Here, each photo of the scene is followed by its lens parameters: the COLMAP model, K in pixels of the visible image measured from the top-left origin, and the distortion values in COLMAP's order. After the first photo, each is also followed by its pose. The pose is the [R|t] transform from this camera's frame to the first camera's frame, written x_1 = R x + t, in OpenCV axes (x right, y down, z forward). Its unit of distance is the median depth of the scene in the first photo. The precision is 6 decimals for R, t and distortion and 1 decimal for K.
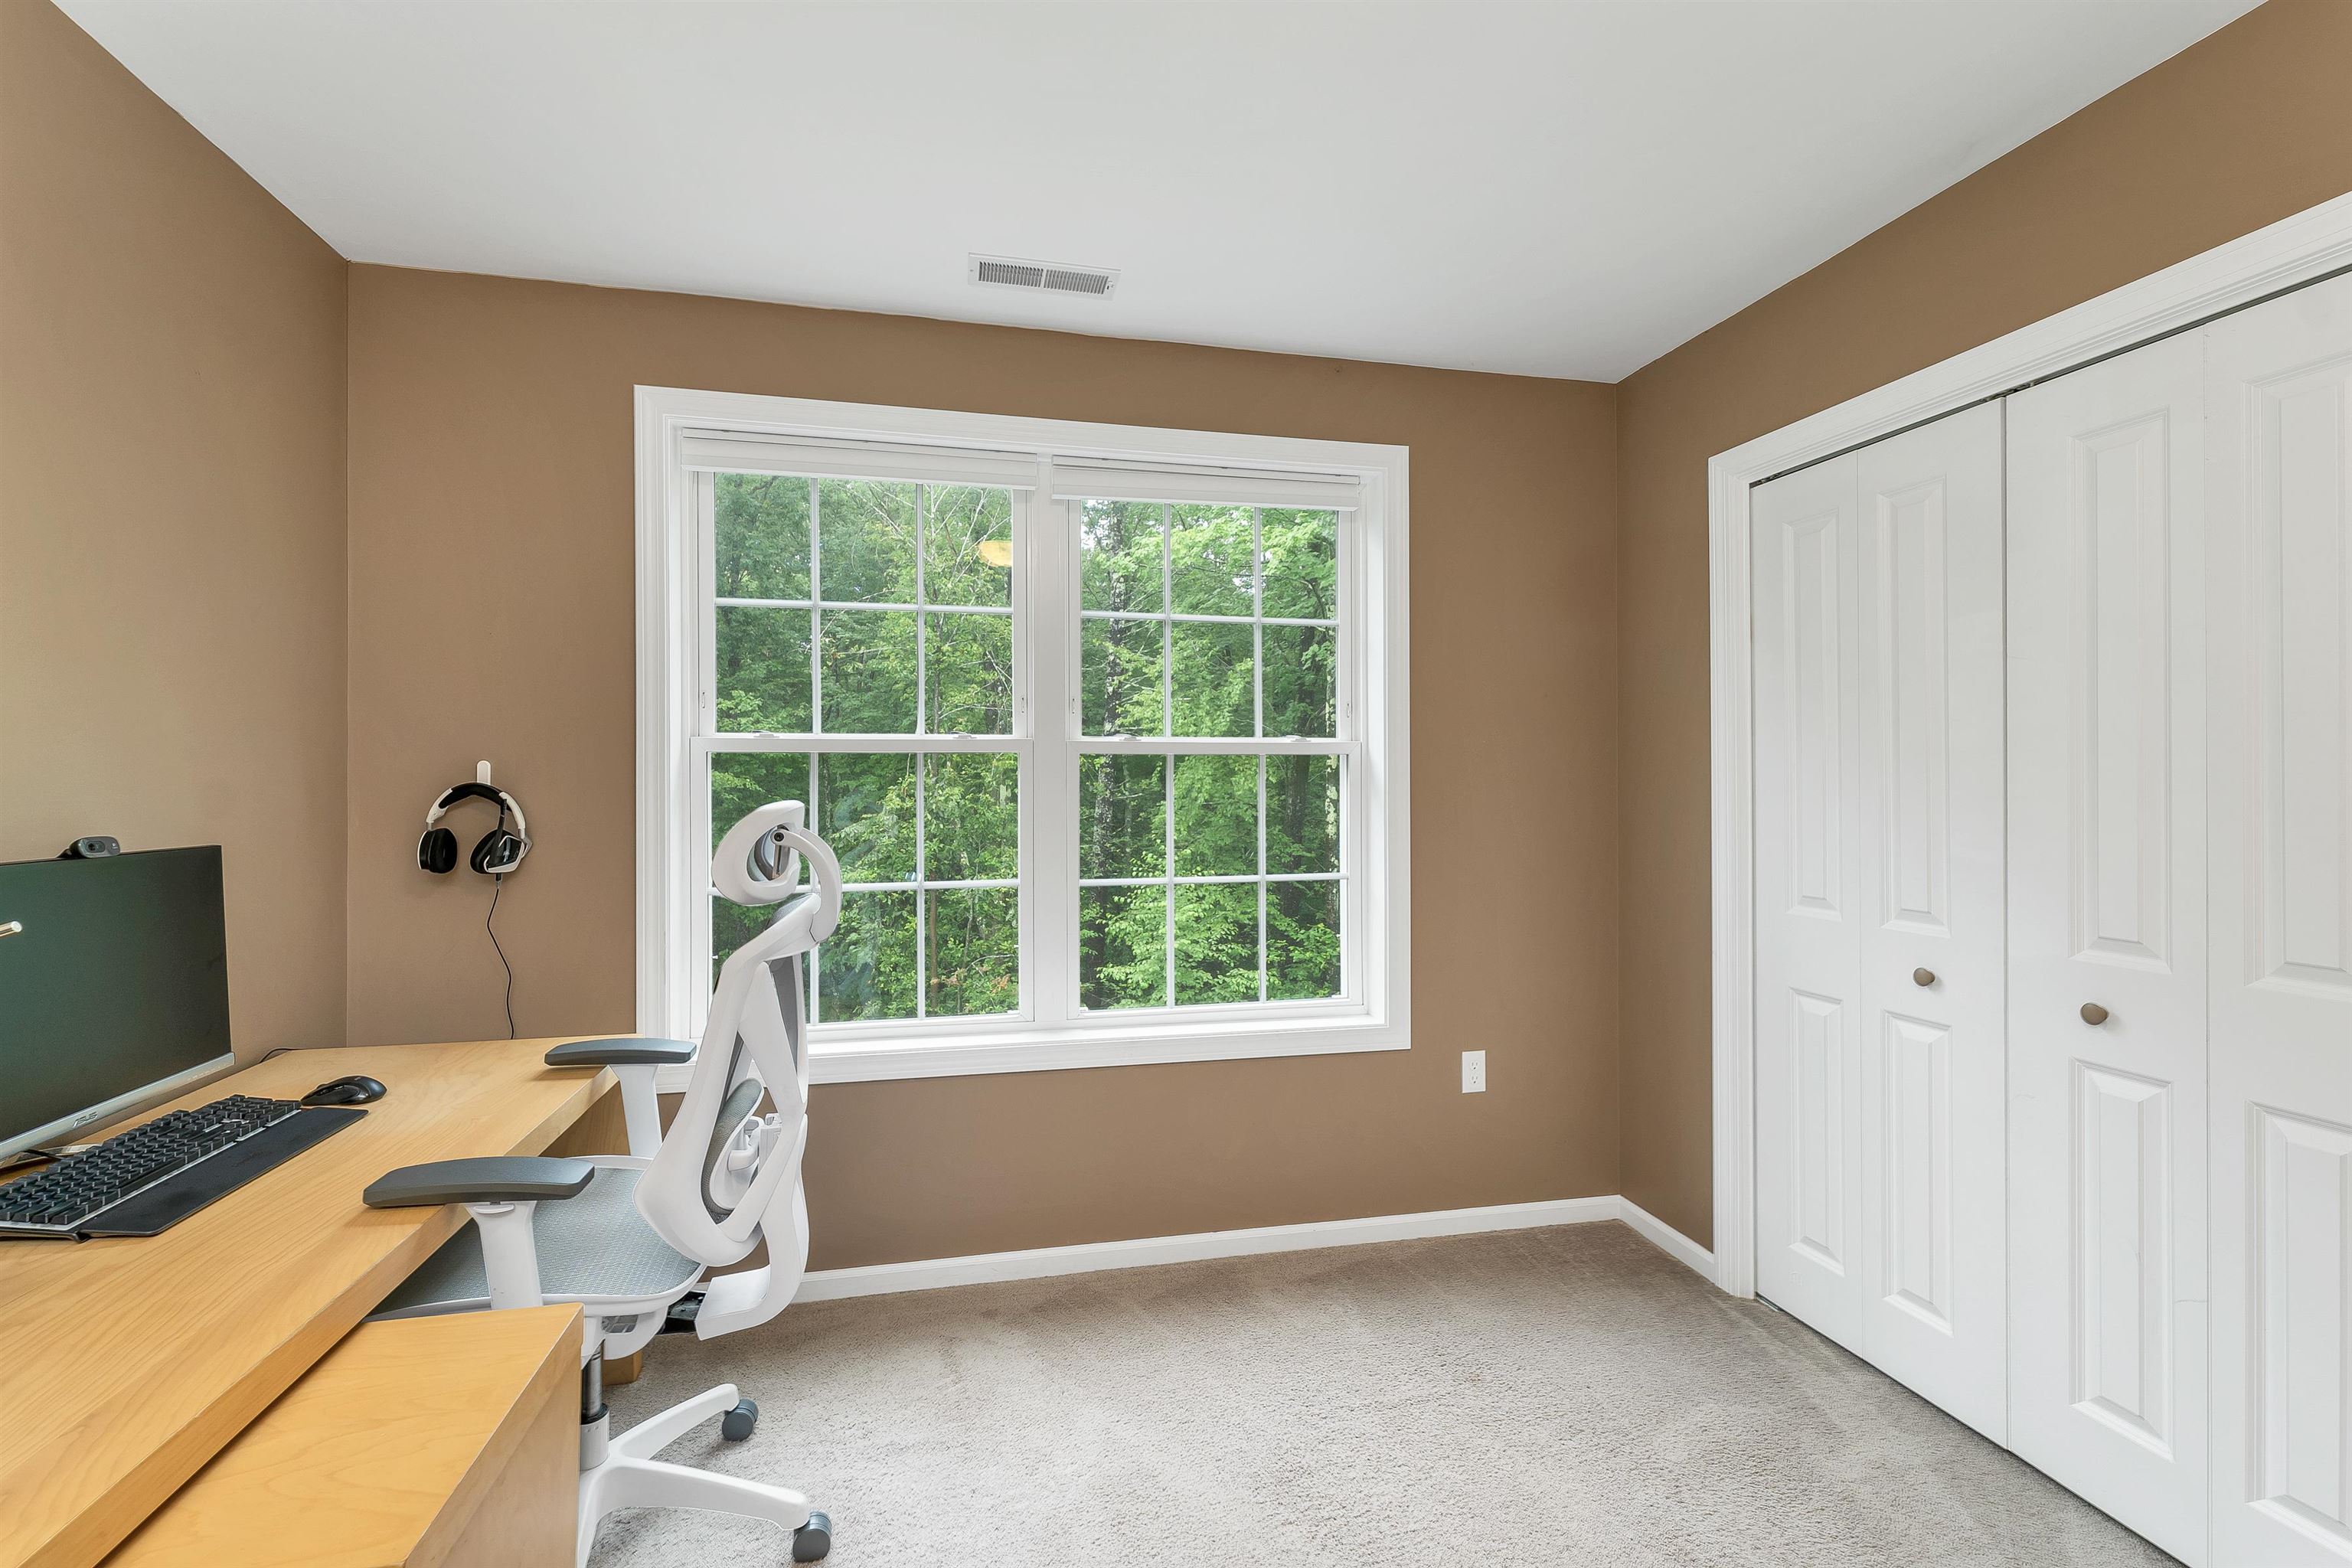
lens RADIAL K [[943.5, 0, 1166.6], [0, 943.5, 753.5], [0, 0, 1]] dist [0.012891, -0.000076]
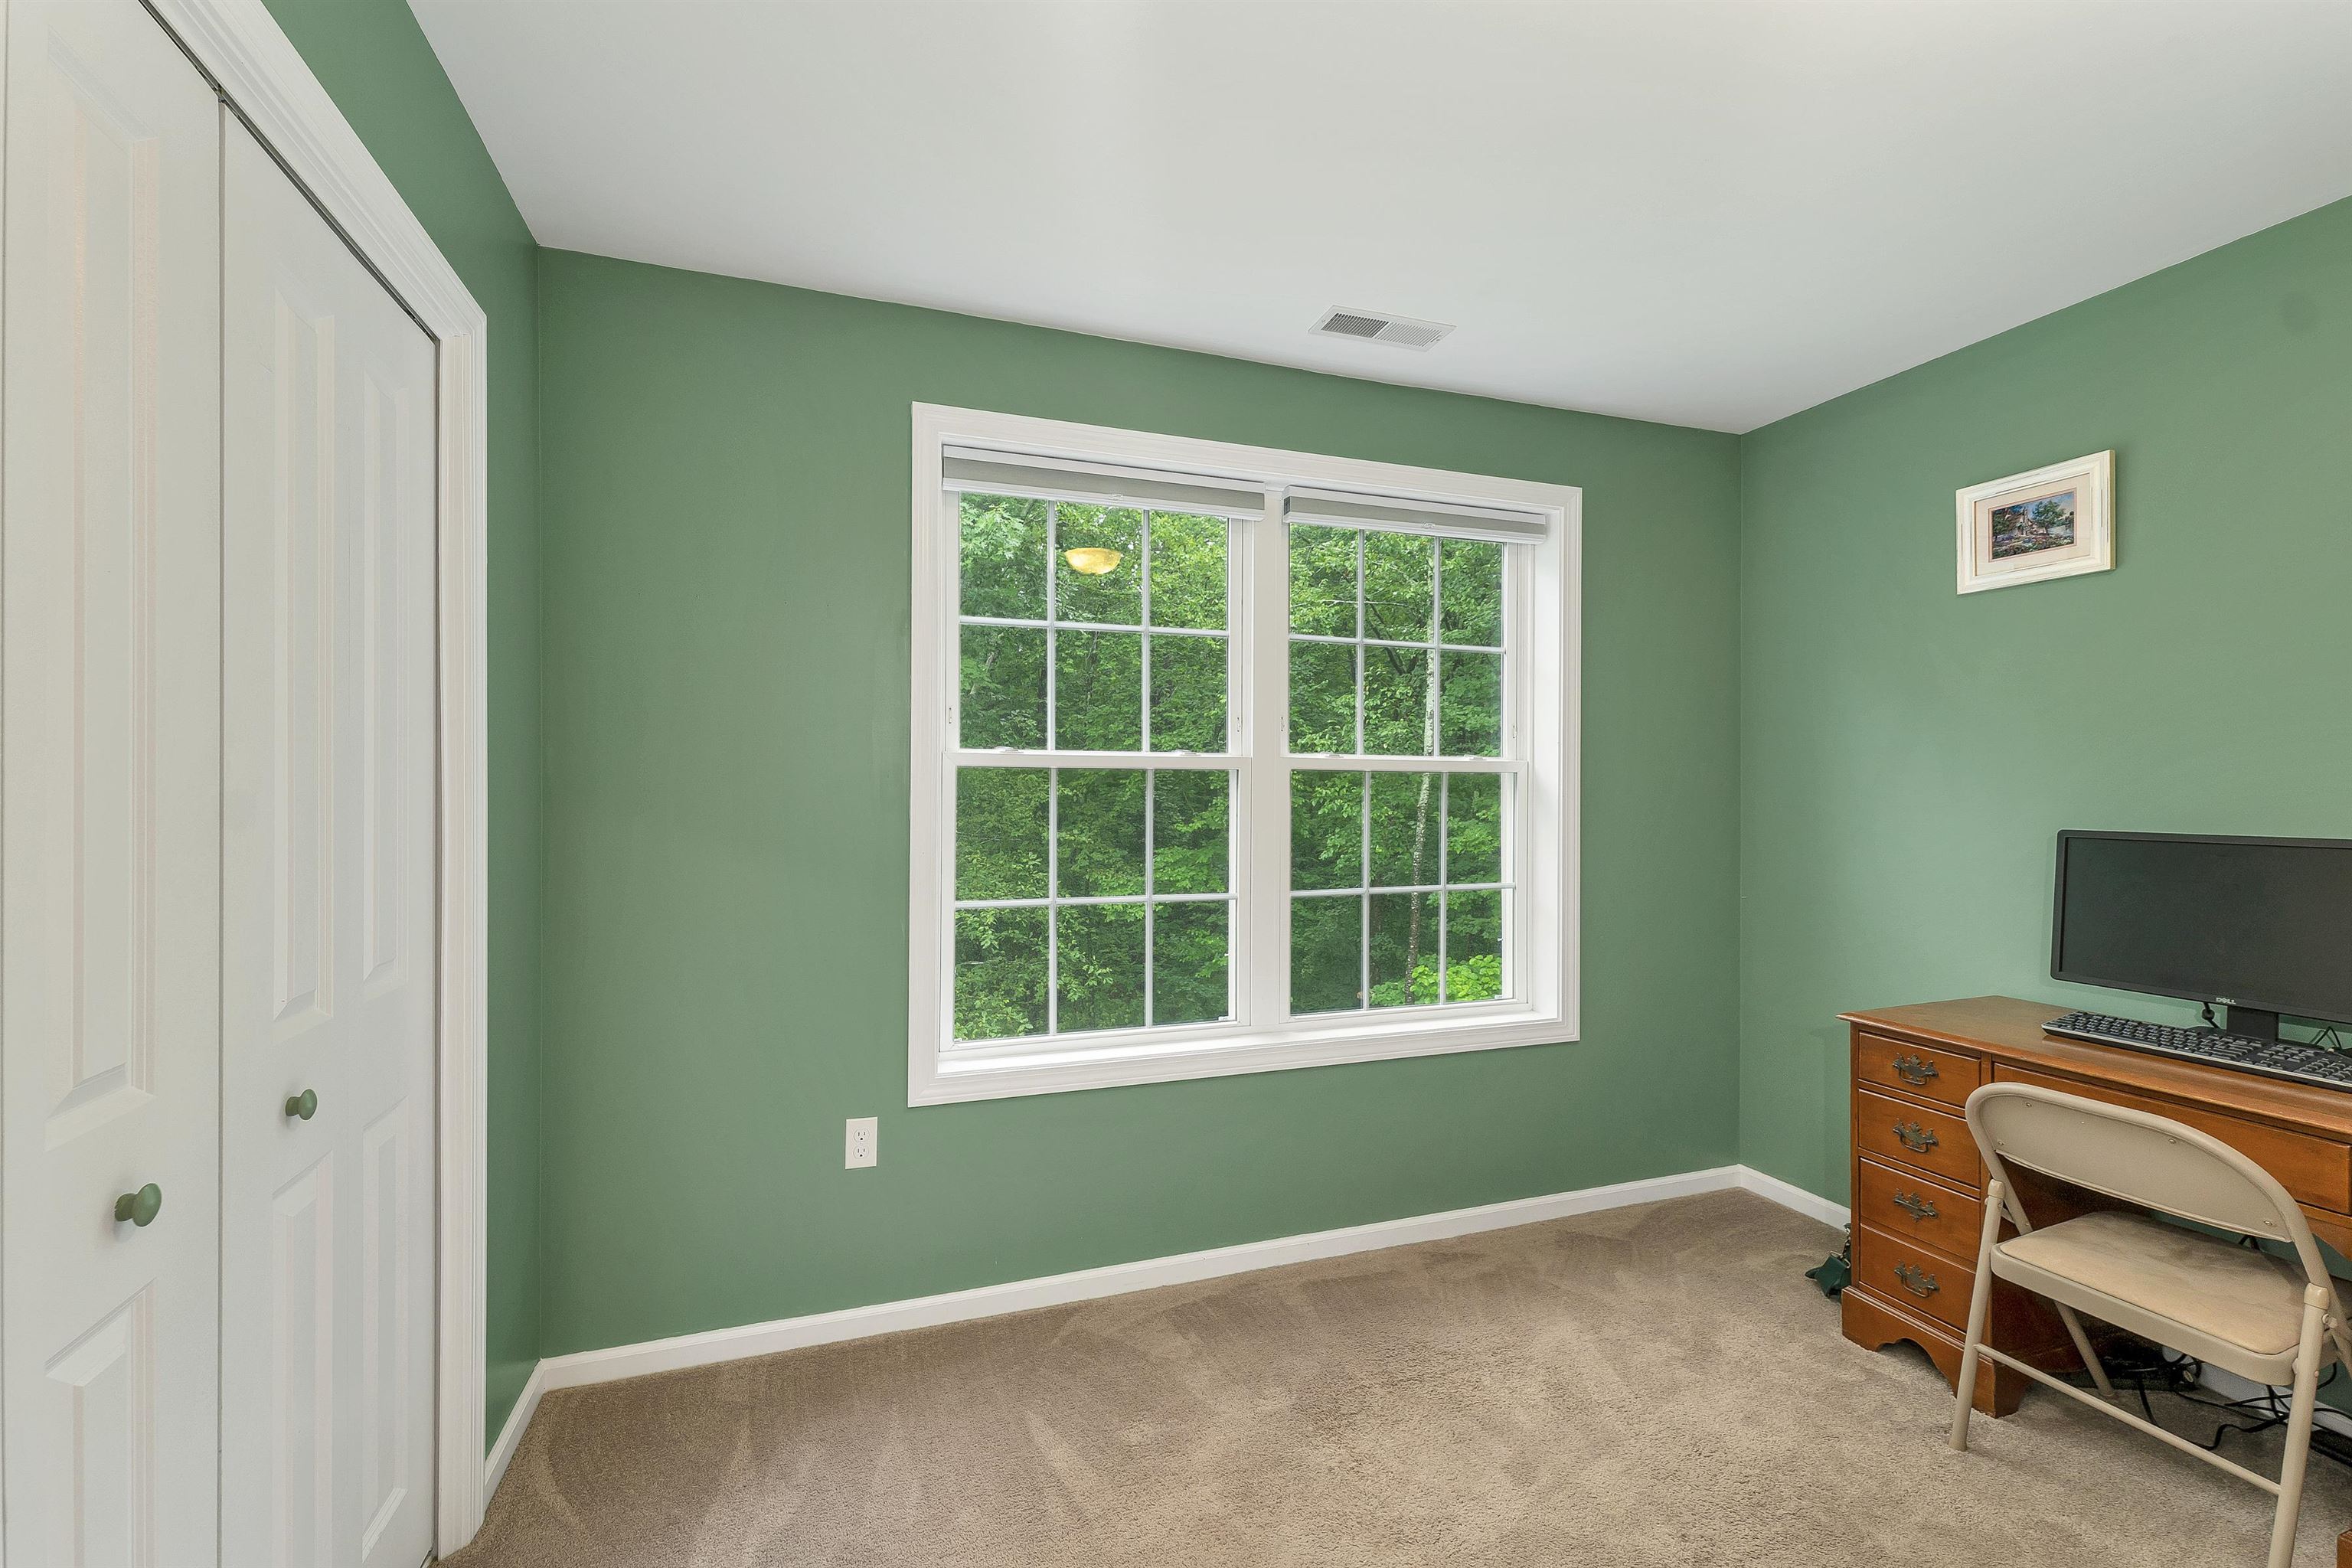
lens RADIAL K [[998.7, 0, 1170.1], [0, 998.7, 790.0], [0, 0, 1]] dist [0.001554, 0.000184]
pose [[0.990985, -0.000415, 0.133974, -0.367129], [-0.002510, 0.999762, 0.021663, -0.002241], [-0.133951, -0.021804, 0.990748, -0.074295]]
